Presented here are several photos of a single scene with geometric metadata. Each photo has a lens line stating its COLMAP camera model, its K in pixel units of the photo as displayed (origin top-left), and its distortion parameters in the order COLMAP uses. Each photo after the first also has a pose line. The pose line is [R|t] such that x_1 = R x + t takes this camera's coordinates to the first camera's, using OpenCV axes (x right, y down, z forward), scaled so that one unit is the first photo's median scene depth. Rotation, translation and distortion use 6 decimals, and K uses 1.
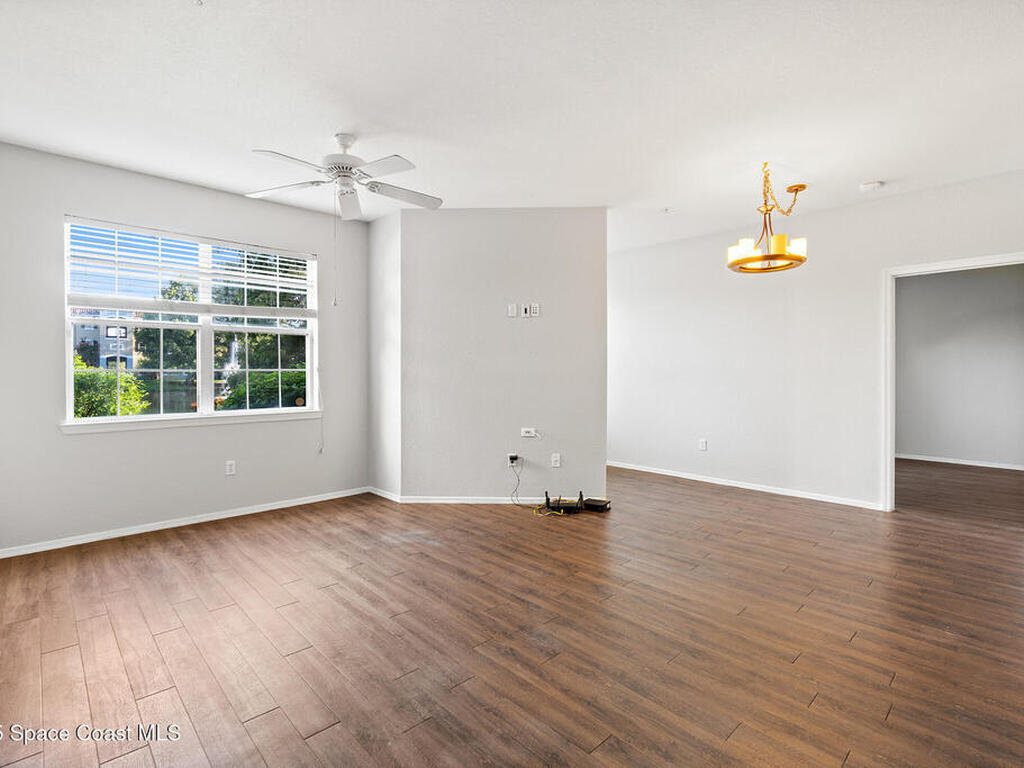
lens RADIAL K [[500.8, 0, 500.1], [0, 500.8, 376.2], [0, 0, 1]] dist [-0.003874, -0.000403]
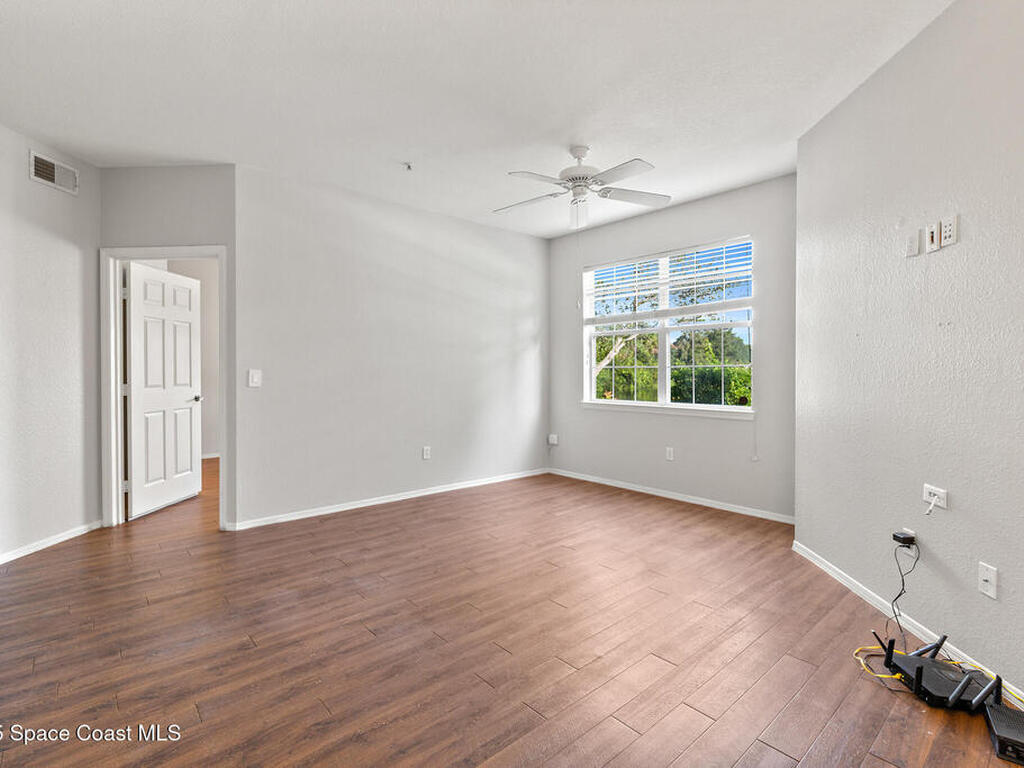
lens RADIAL K [[500.8, 0, 500.1], [0, 500.8, 376.2], [0, 0, 1]] dist [-0.003874, -0.000403]
pose [[-0.045971, 0.014822, -0.998833, 0.619219], [-0.004064, 0.999879, 0.015025, -0.005525], [0.998935, 0.004750, -0.045905, 0.703772]]
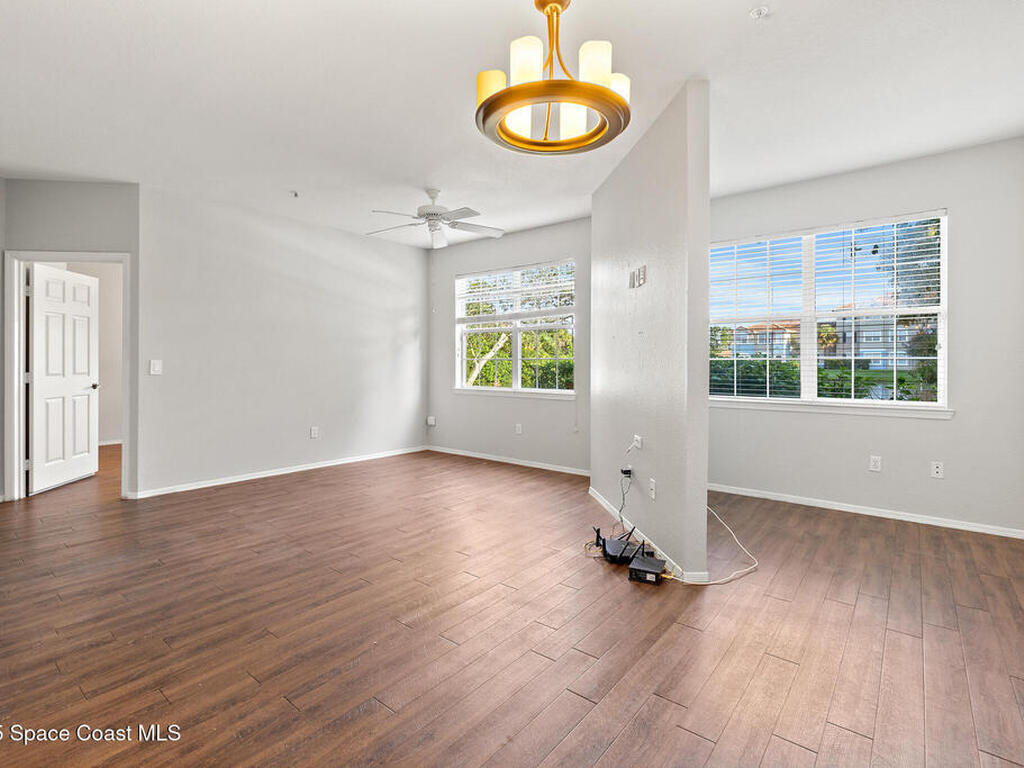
lens RADIAL K [[505.0, 0, 499.5], [0, 505.0, 362.6], [0, 0, 1]] dist [-0.002621, -0.000799]
pose [[0.121861, 0.004321, -0.992538, 0.887389], [-0.007722, 0.999964, 0.003406, -0.005678], [0.992517, 0.007249, 0.121890, 0.811266]]
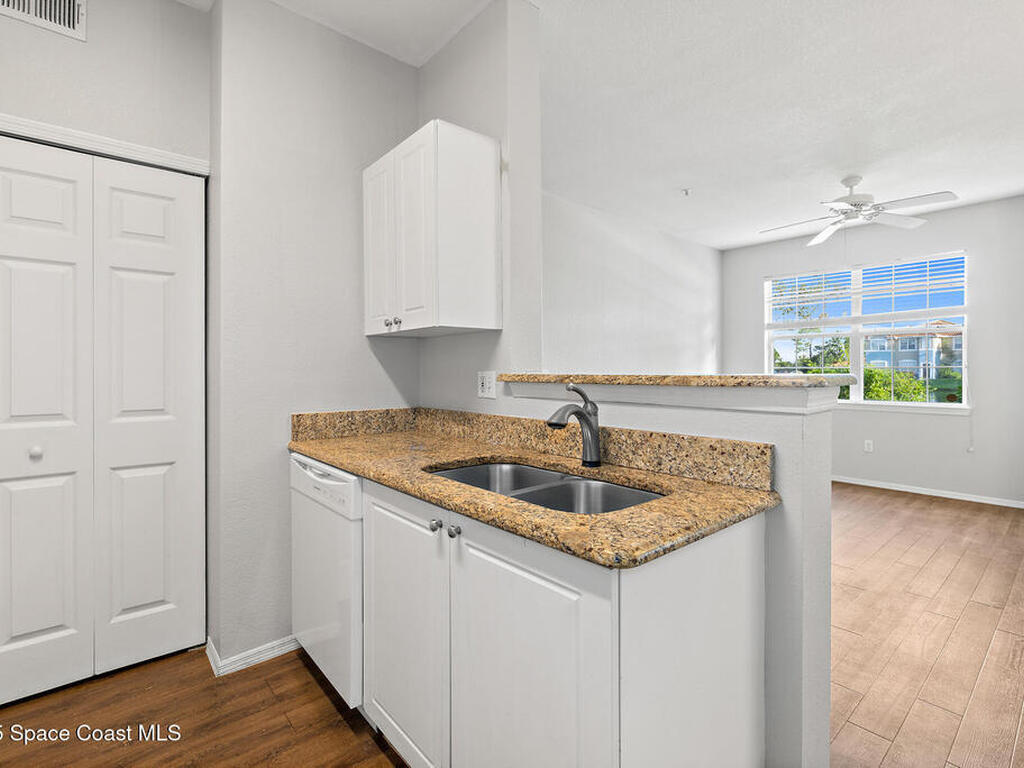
lens RADIAL K [[500.8, 0, 500.1], [0, 500.8, 376.2], [0, 0, 1]] dist [-0.003874, -0.000403]
pose [[-0.055415, 0.012808, -0.998381, 0.784675], [-0.006974, 0.999888, 0.013215, -0.000670], [0.998439, 0.007695, -0.055320, 0.159604]]
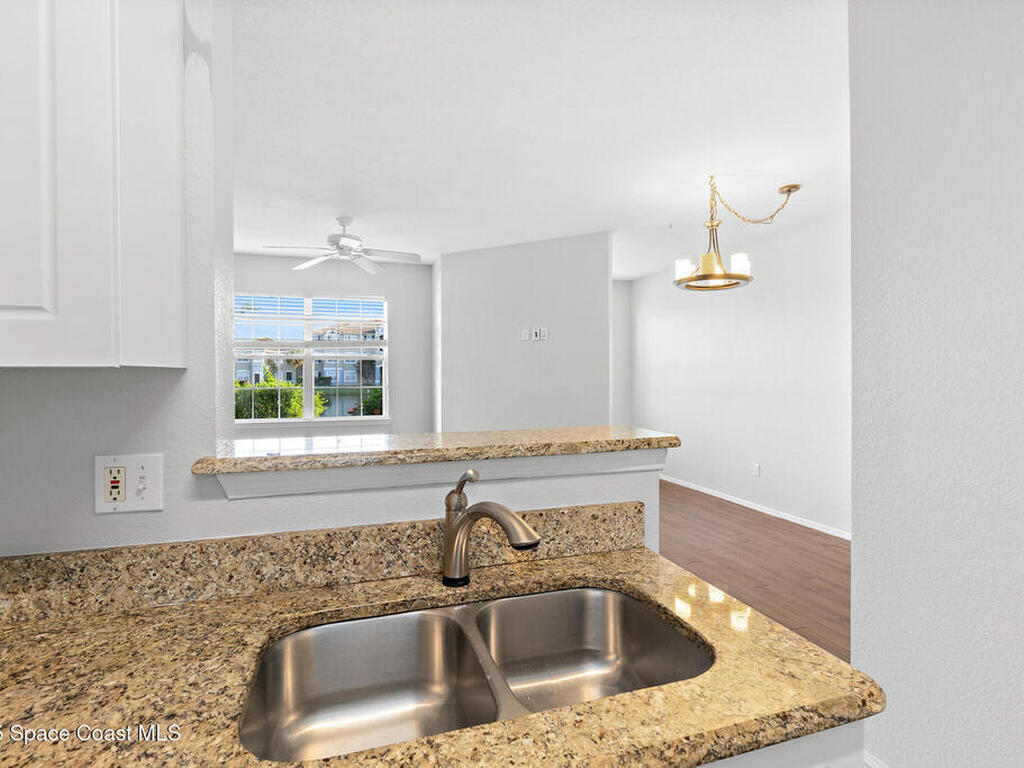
lens RADIAL K [[500.8, 0, 500.1], [0, 500.8, 376.2], [0, 0, 1]] dist [-0.003874, -0.000403]
pose [[0.899187, -0.004238, -0.437544, 0.527166], [0.000941, 0.999970, -0.007752, -0.035369], [0.437563, 0.006559, 0.899164, -0.026322]]
